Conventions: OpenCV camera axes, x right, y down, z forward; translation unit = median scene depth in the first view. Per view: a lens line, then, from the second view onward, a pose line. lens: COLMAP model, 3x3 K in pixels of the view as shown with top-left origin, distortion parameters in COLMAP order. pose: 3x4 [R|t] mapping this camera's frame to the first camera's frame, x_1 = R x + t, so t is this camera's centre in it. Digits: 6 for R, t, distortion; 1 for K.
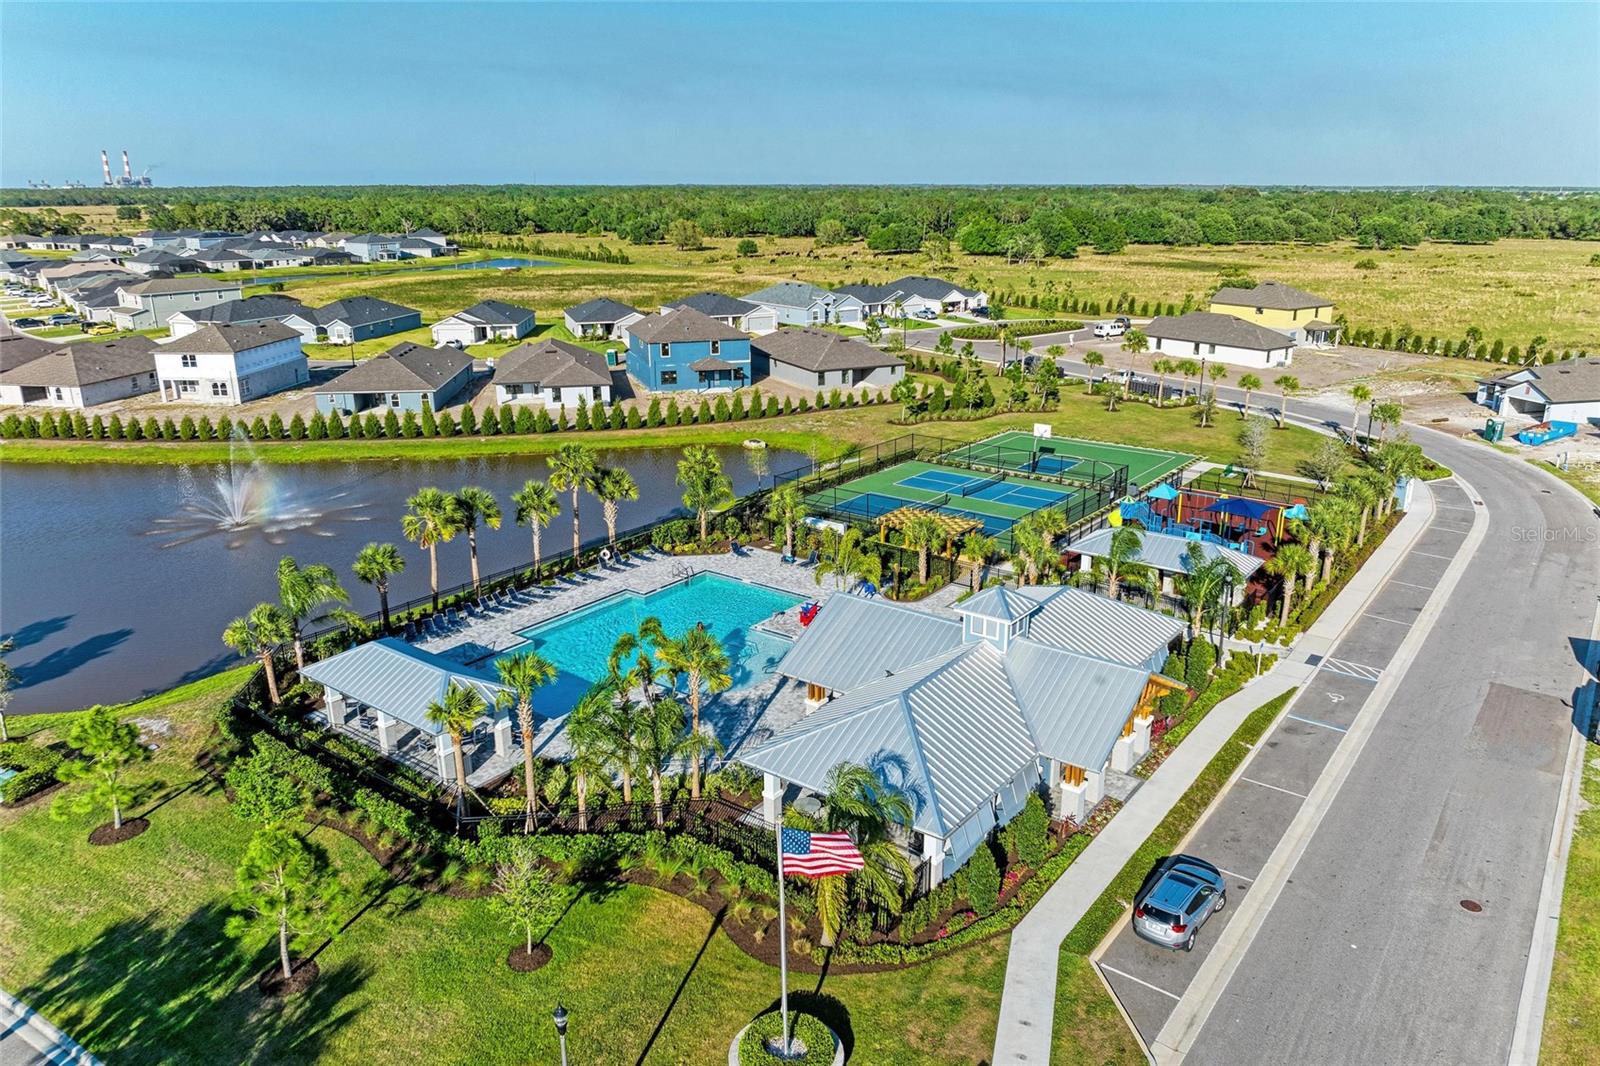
lens RADIAL K [[1090.9, 0, 783.6], [0, 1090.9, 640.4], [0, 0, 1]] dist [-0.011867, -0.003644]
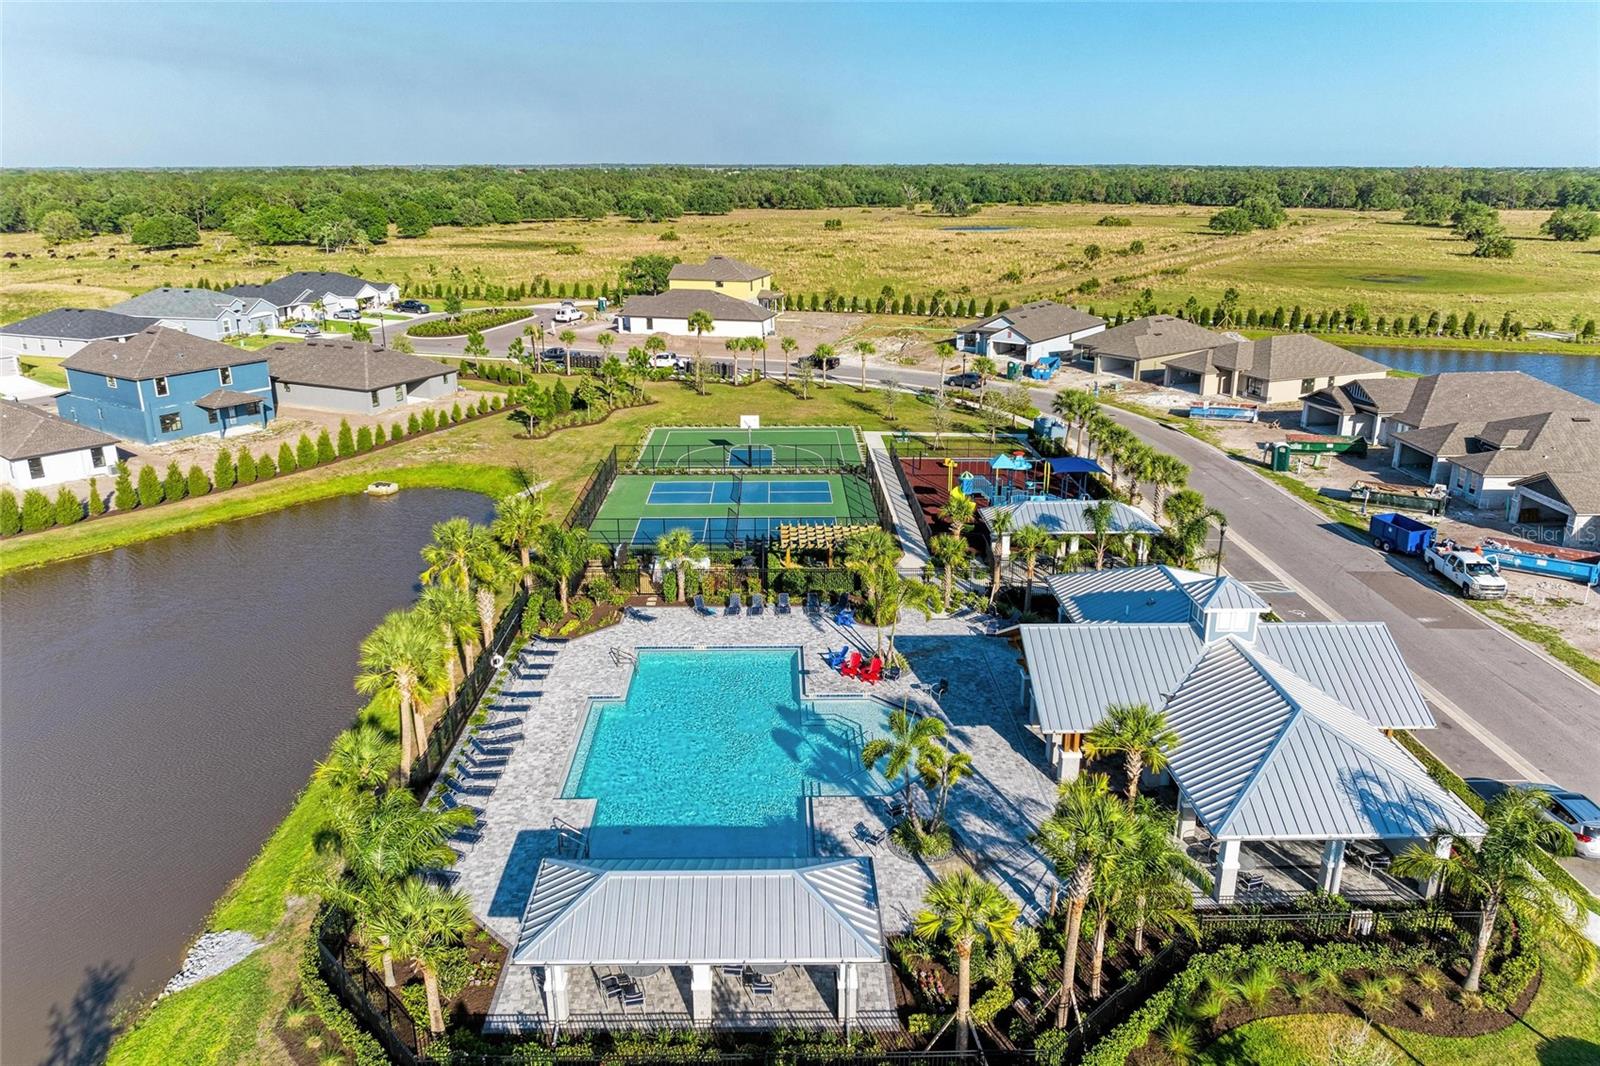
lens RADIAL K [[1090.9, 0, 783.6], [0, 1090.9, 640.4], [0, 0, 1]] dist [-0.011867, -0.003644]
pose [[0.787228, -0.246504, 0.565250, -0.195761], [0.237890, 0.967074, 0.090427, -0.052043], [-0.568929, 0.063280, 0.819949, 0.126264]]
